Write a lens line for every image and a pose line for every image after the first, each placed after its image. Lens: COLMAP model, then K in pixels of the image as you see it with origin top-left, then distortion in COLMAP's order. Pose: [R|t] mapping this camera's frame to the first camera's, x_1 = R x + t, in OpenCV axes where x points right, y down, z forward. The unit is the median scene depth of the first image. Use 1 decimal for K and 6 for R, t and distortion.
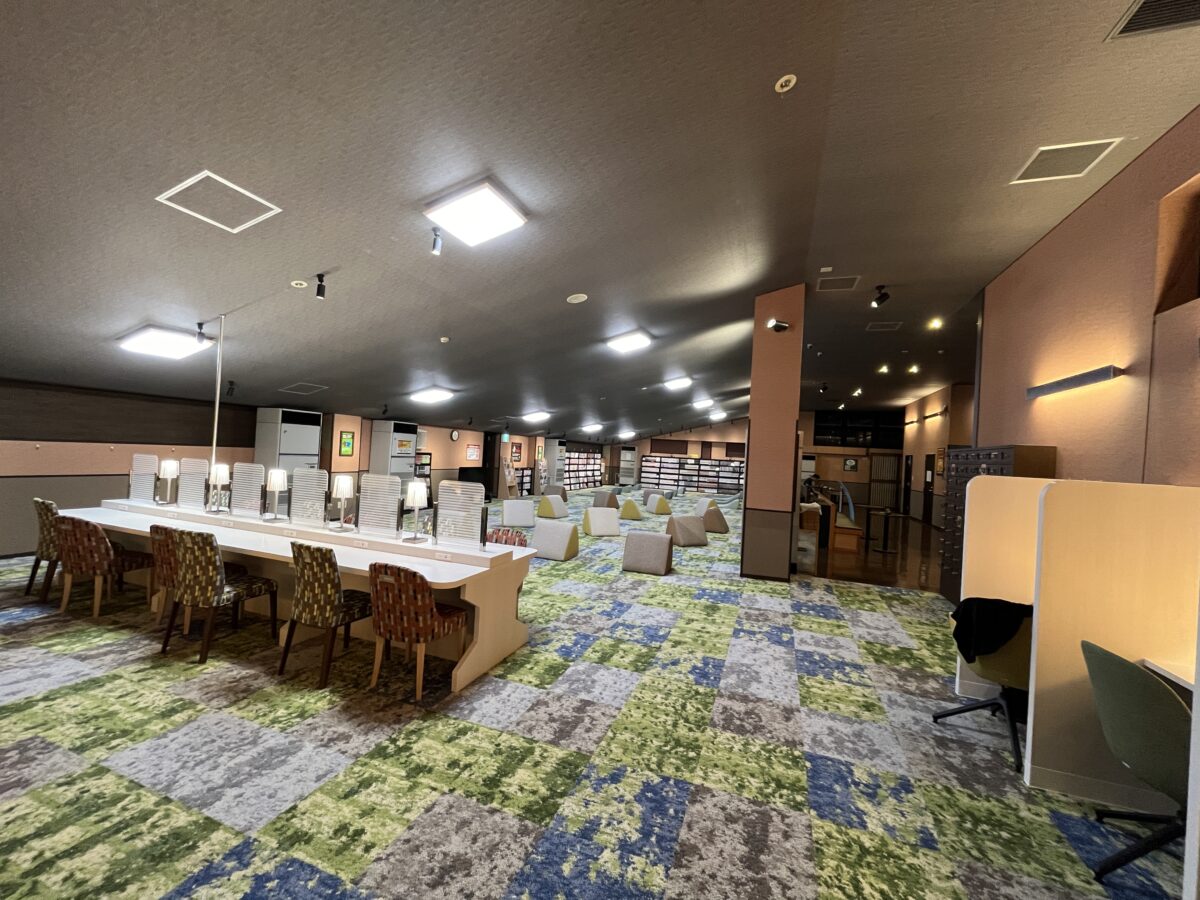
lens RADIAL K [[481.4, 0, 600.0], [0, 481.4, 450.0], [0, 0, 1]] dist [-0.000245, -0.000002]
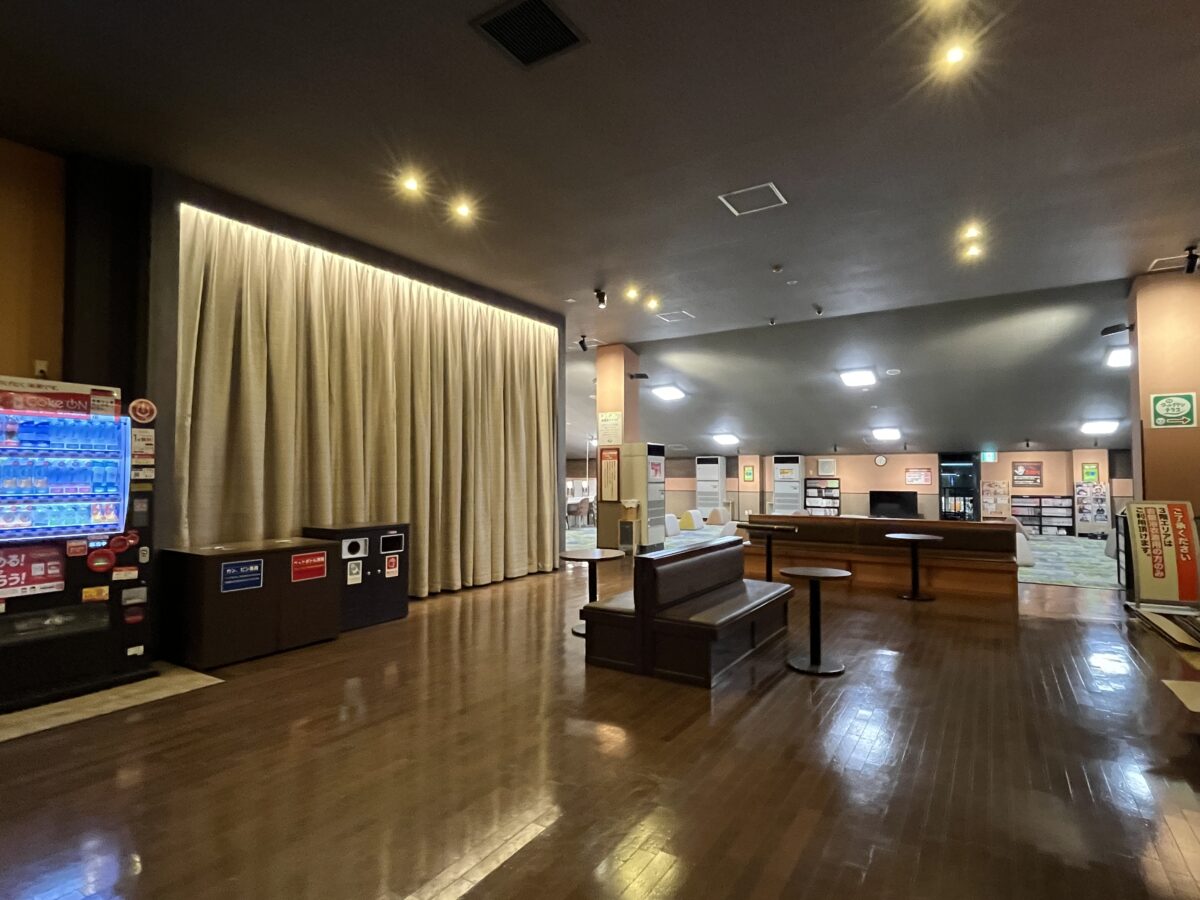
lens RADIAL K [[615.0, 0, 600.0], [0, 615.0, 450.0], [0, 0, 1]] dist [0.004499, 0.000385]
pose [[-0.210264, -0.092677, -0.973242, 0.921693], [-0.002529, 0.995545, -0.094255, 0.060506], [0.977641, -0.017357, -0.209561, 0.570277]]
